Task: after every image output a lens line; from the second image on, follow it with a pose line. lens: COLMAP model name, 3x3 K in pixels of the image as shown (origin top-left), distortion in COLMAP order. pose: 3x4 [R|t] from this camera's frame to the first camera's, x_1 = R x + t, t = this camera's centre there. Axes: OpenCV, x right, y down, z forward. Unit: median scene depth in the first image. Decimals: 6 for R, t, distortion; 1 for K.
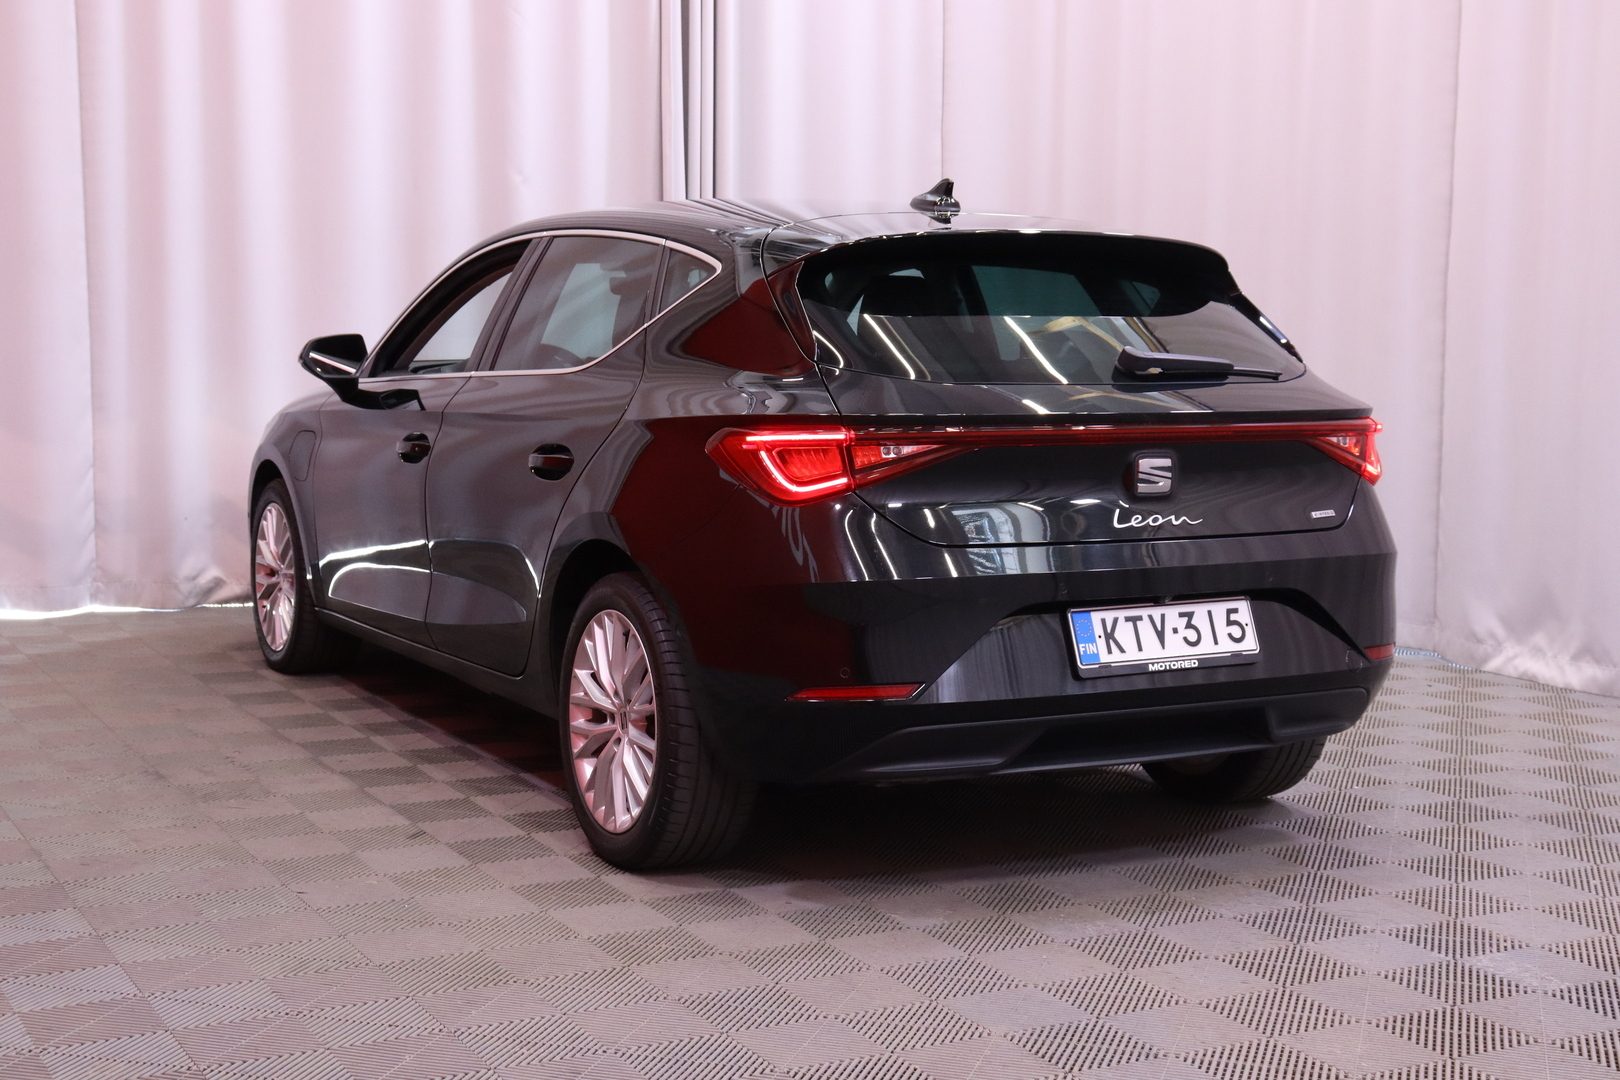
lens RADIAL K [[2258.8, 0, 844.7], [0, 2258.8, 539.7], [0, 0, 1]] dist [0.014180, 0.073788]
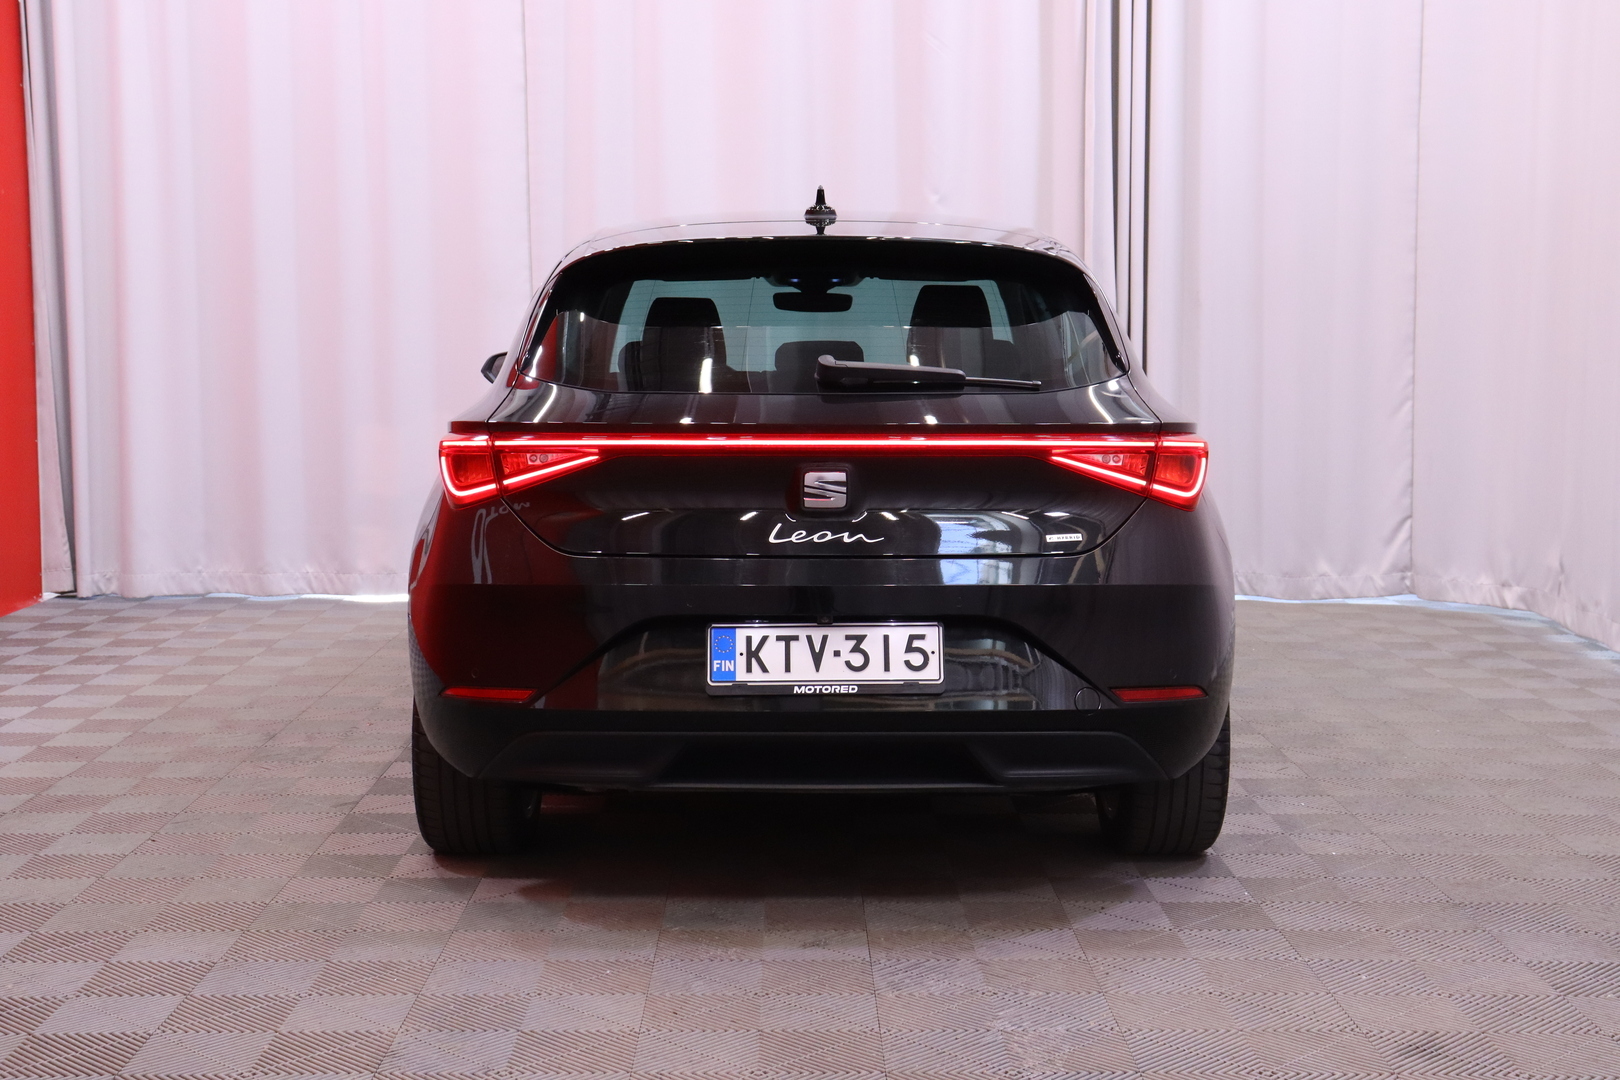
lens RADIAL K [[2229.2, 0, 808.7], [0, 2229.2, 599.7], [0, 0, 1]] dist [0.005299, 0.084686]
pose [[0.879434, 0.047256, -0.473669, 0.580268], [-0.038557, 0.998862, 0.028066, -0.008287], [0.474456, -0.006419, 0.880256, 0.168905]]
